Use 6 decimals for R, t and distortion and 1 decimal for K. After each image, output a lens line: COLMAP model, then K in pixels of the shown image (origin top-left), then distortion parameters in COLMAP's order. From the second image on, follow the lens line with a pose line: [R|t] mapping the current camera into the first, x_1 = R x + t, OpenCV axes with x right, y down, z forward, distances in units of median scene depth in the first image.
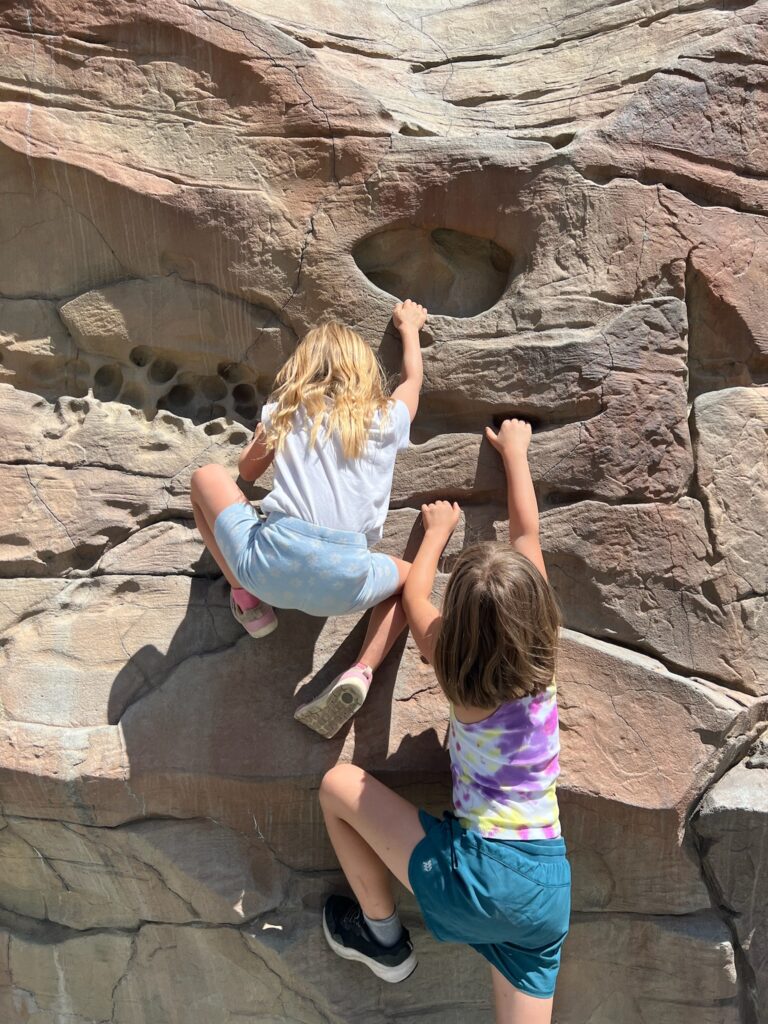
lens RADIAL K [[763.9, 0, 385.8], [0, 763.9, 512.3], [0, 0, 1]] dist [0.012315, -0.016588]
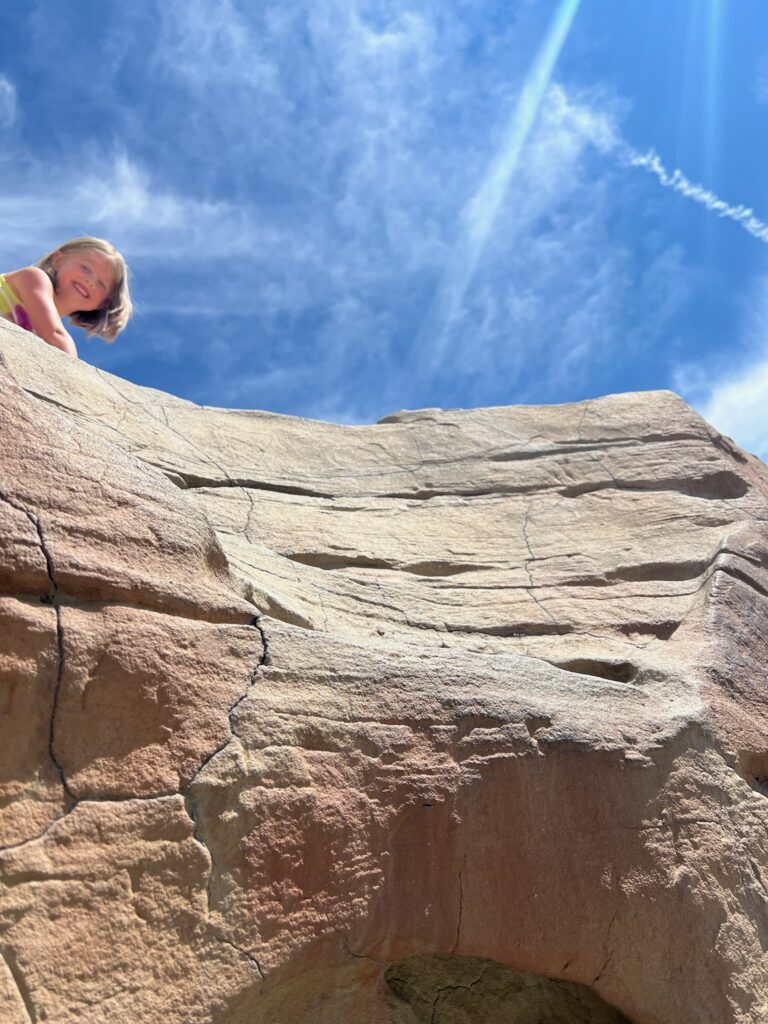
lens RADIAL K [[763.9, 0, 385.3], [0, 763.9, 509.1], [0, 0, 1]] dist [0.012315, -0.016588]
pose [[0.826741, 0.192661, 0.528565, -0.120878], [0.130796, 0.847964, -0.513663, -0.371521], [-0.547167, 0.493800, 0.675847, 0.752731]]
